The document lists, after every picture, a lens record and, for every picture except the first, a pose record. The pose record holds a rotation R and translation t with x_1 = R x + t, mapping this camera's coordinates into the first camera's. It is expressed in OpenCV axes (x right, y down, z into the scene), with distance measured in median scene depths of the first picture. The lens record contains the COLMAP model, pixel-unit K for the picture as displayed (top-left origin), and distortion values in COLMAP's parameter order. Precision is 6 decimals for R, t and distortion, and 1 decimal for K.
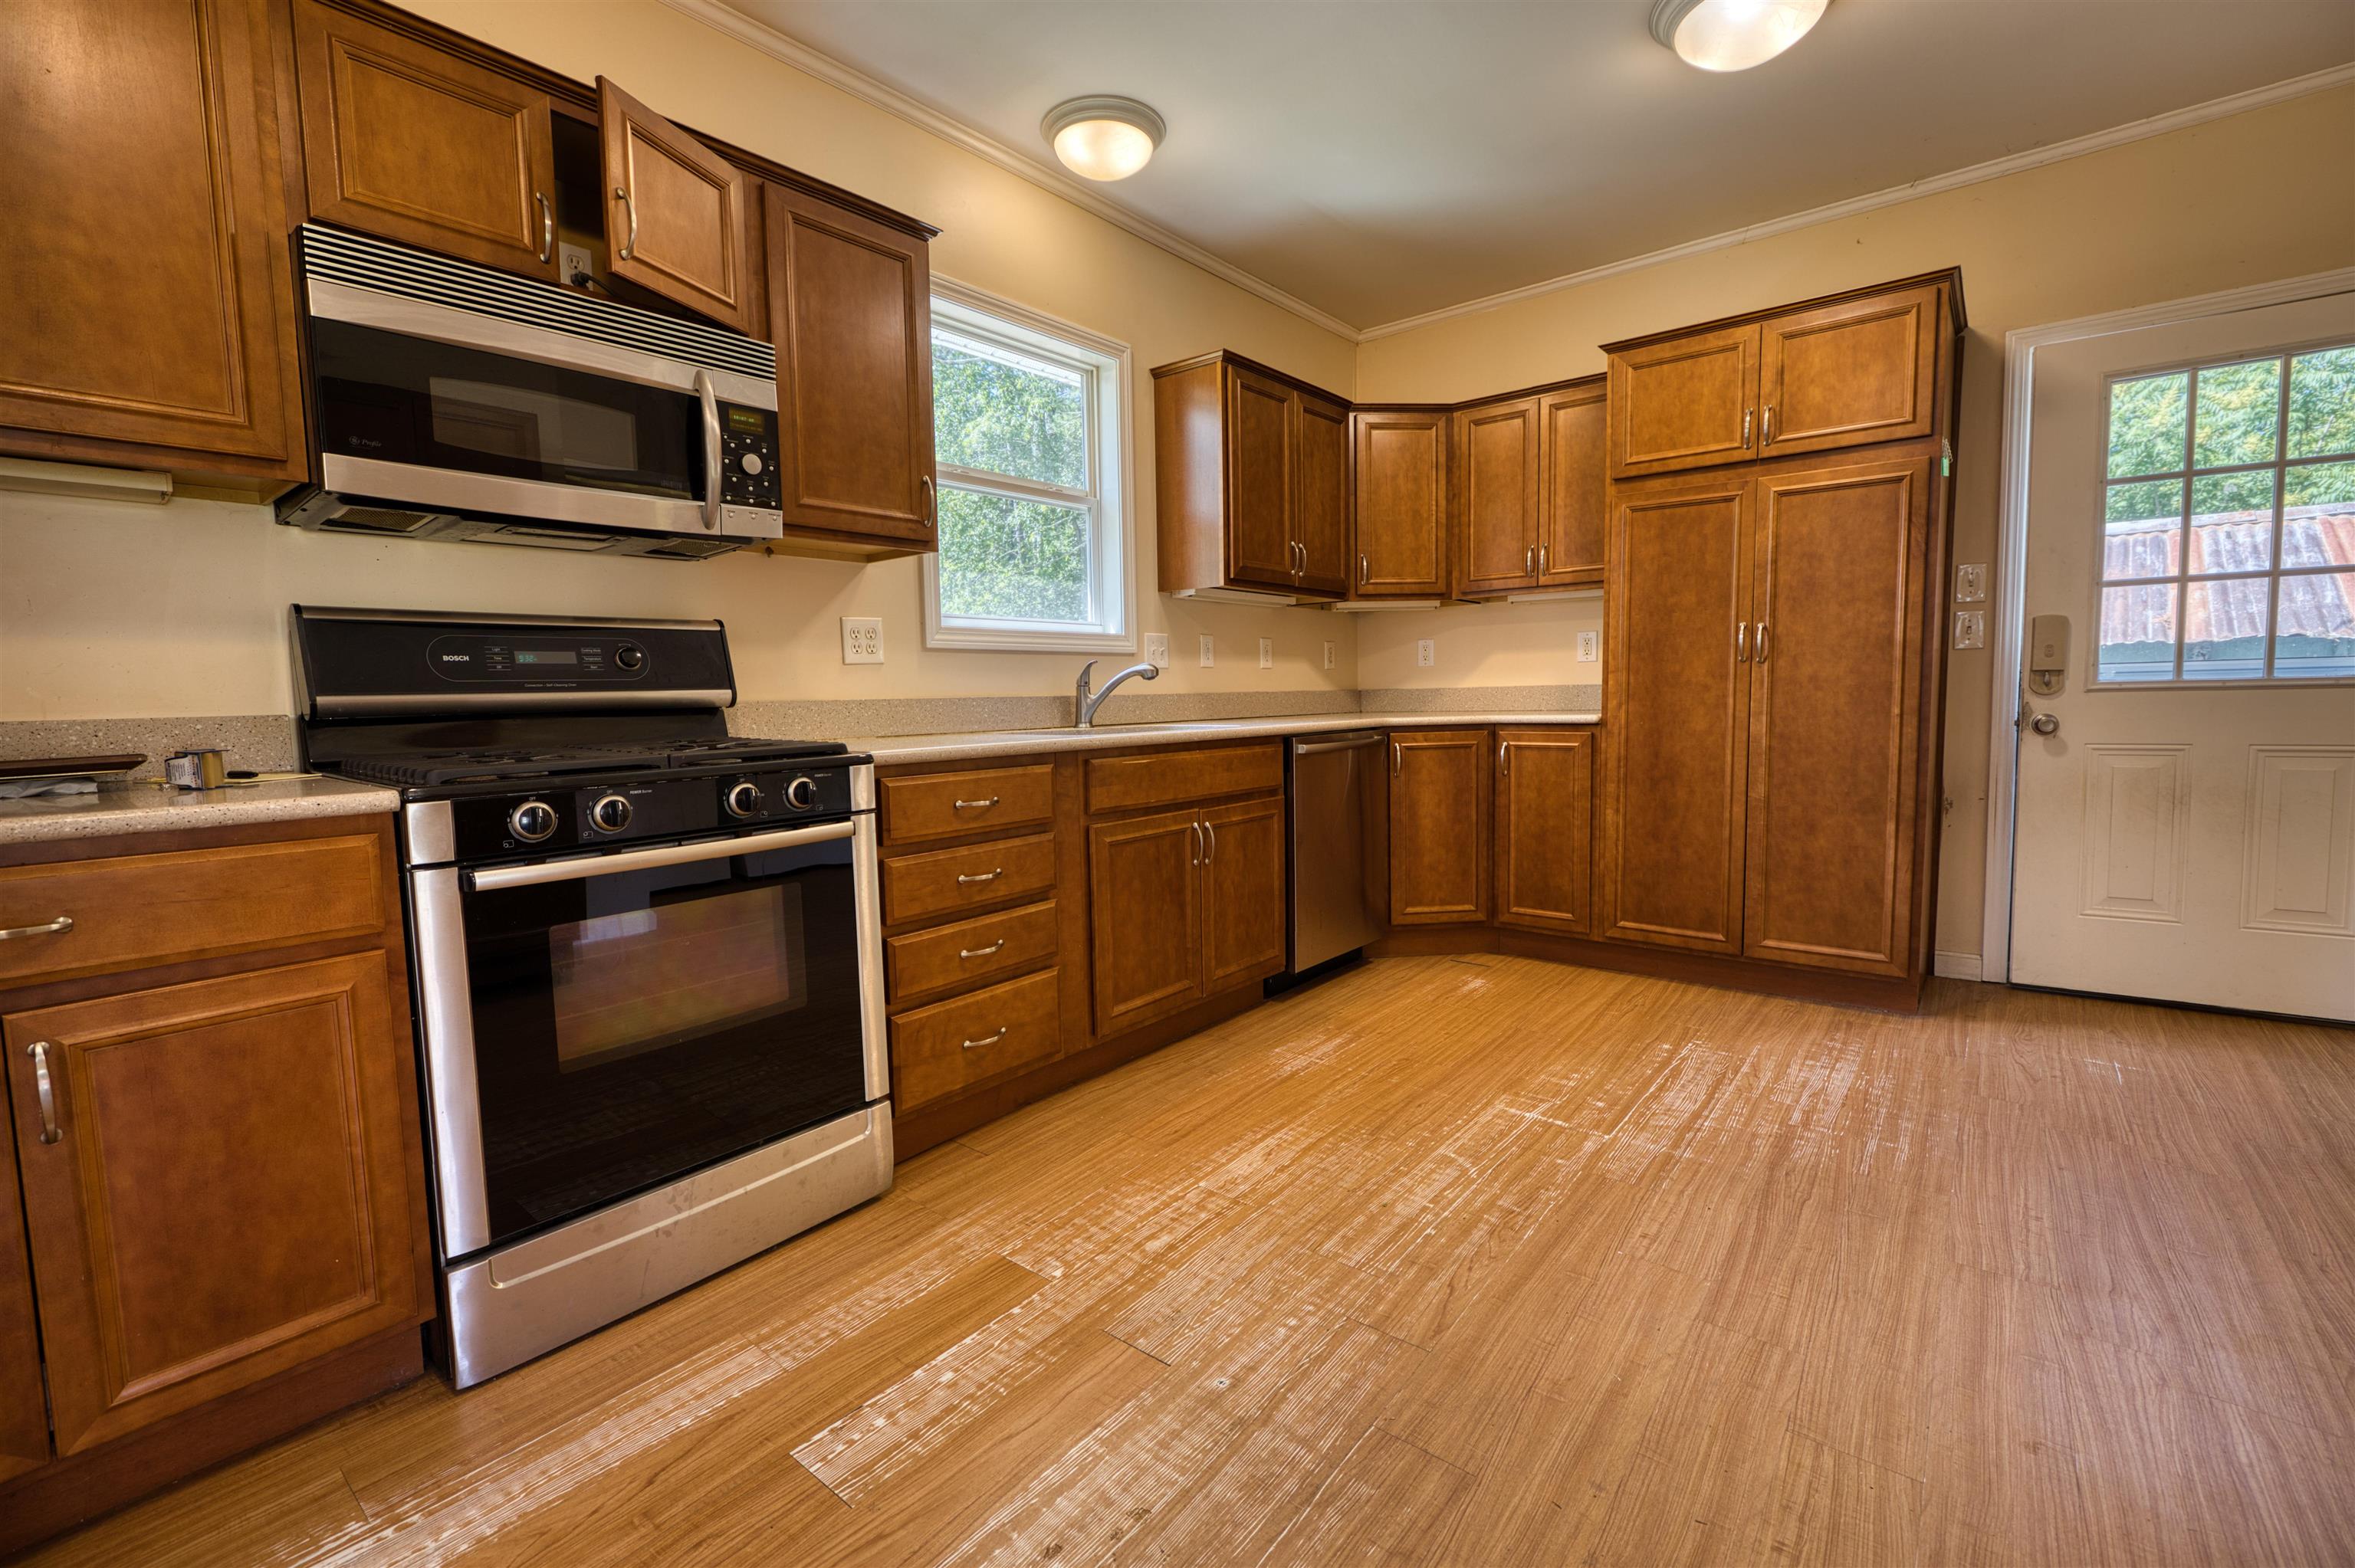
lens RADIAL K [[1031.5, 0, 1186.2], [0, 1031.5, 772.9], [0, 0, 1]] dist [-0.001567, 0.002084]
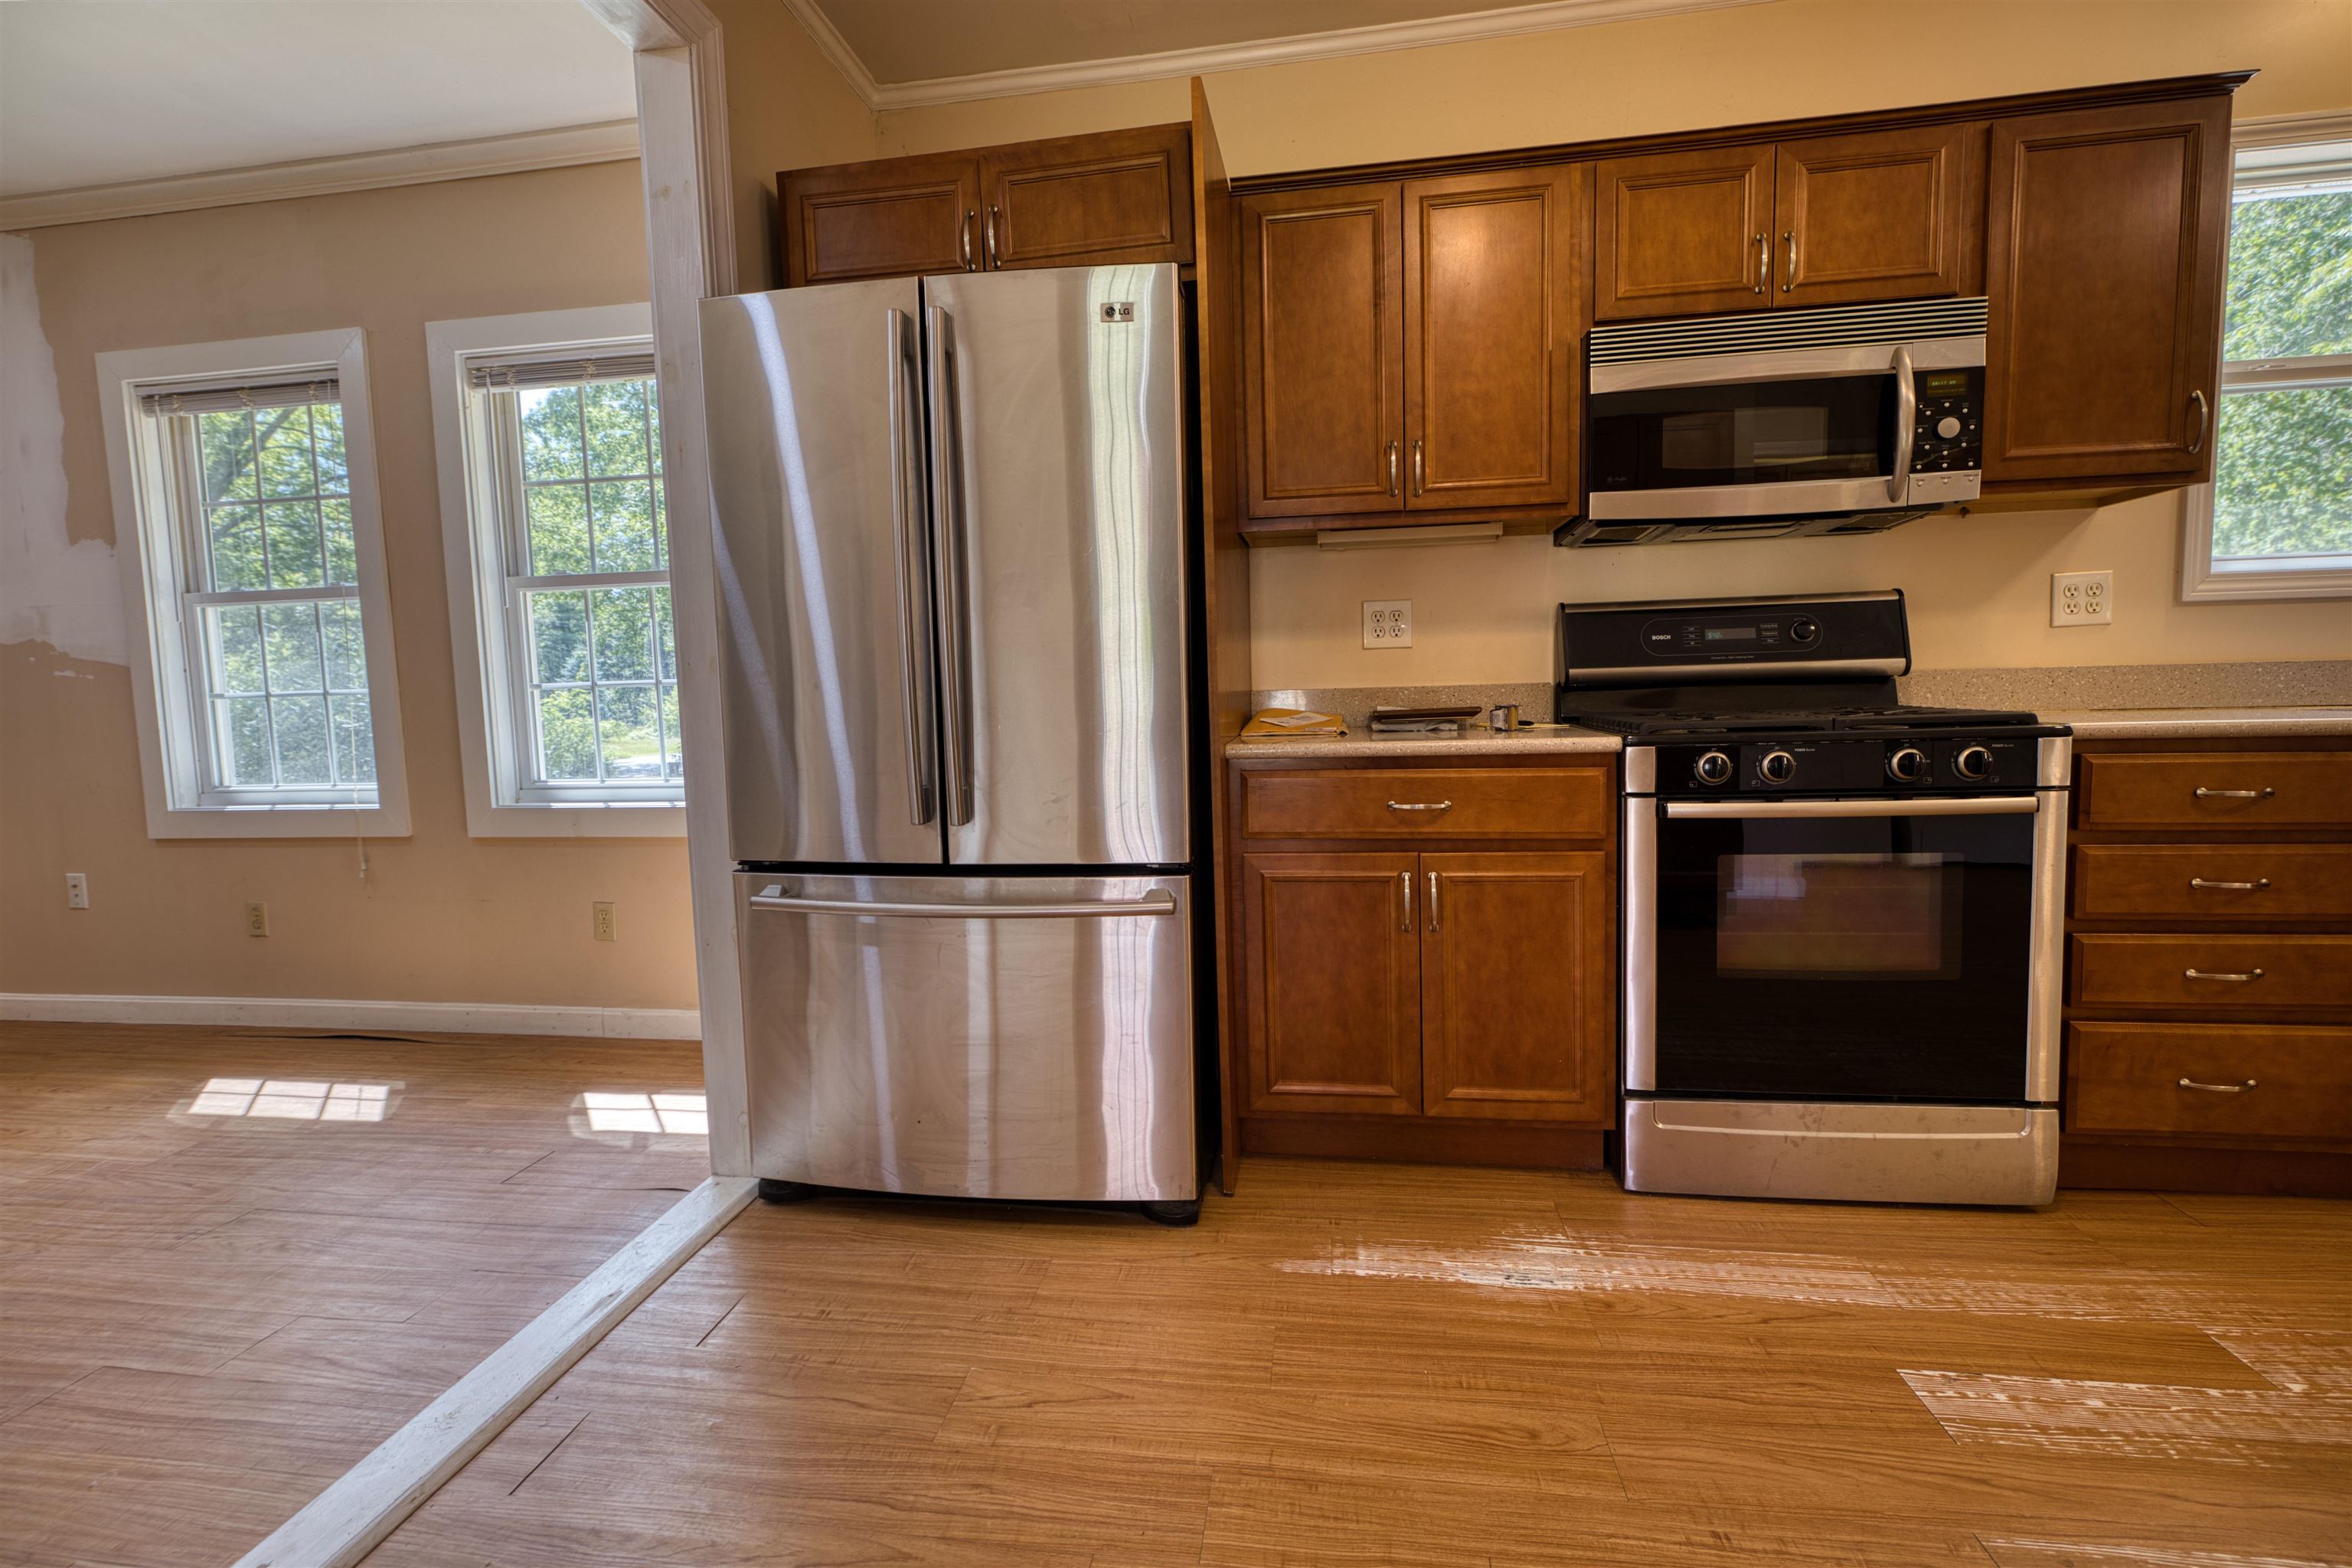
lens RADIAL K [[1030.3, 0, 1182.5], [0, 1030.3, 775.9], [0, 0, 1]] dist [-0.001567, 0.002084]
pose [[0.515850, 0.075982, -0.853303, 0.055578], [-0.051450, 0.997009, 0.057675, 0.011040], [0.855133, 0.014151, 0.518216, -0.110340]]
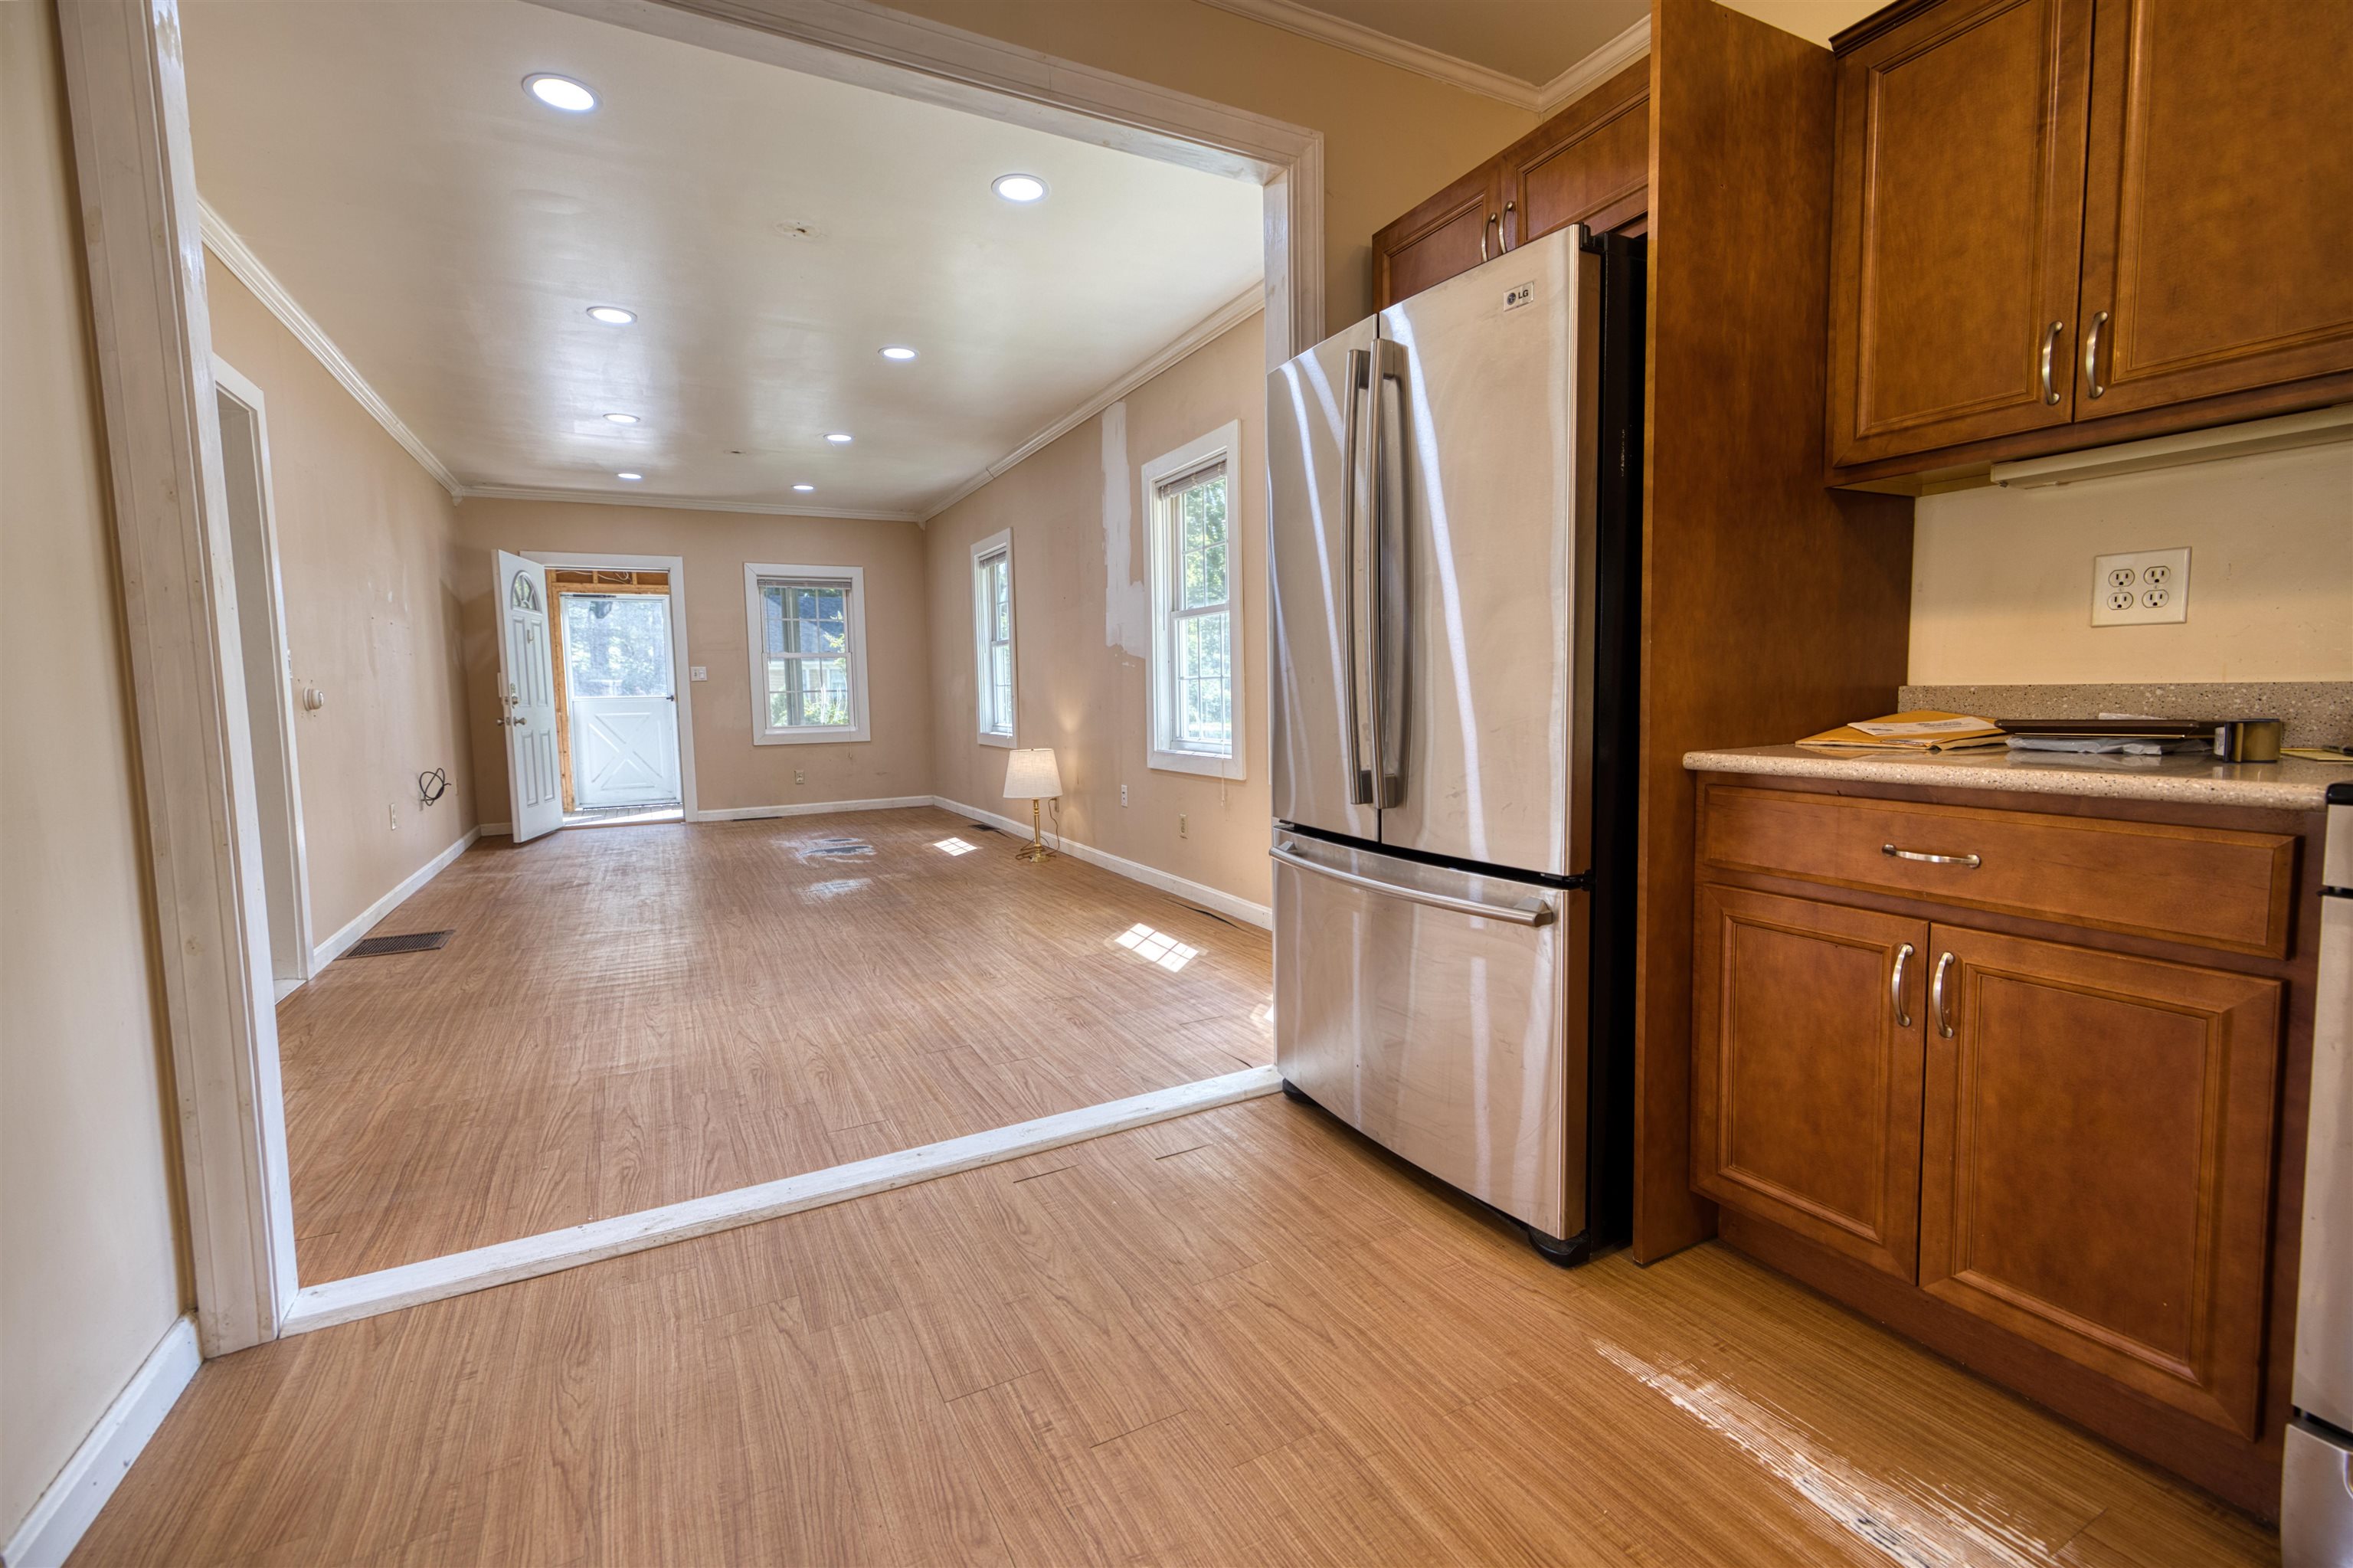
lens RADIAL K [[1030.8, 0, 1179.3], [0, 1030.8, 776.4], [0, 0, 1]] dist [-0.001567, 0.002084]
pose [[-0.390823, 0.102376, -0.914755, 0.145320], [-0.051027, 0.989858, 0.132582, -0.025849], [0.919051, 0.098493, -0.381635, 0.279744]]
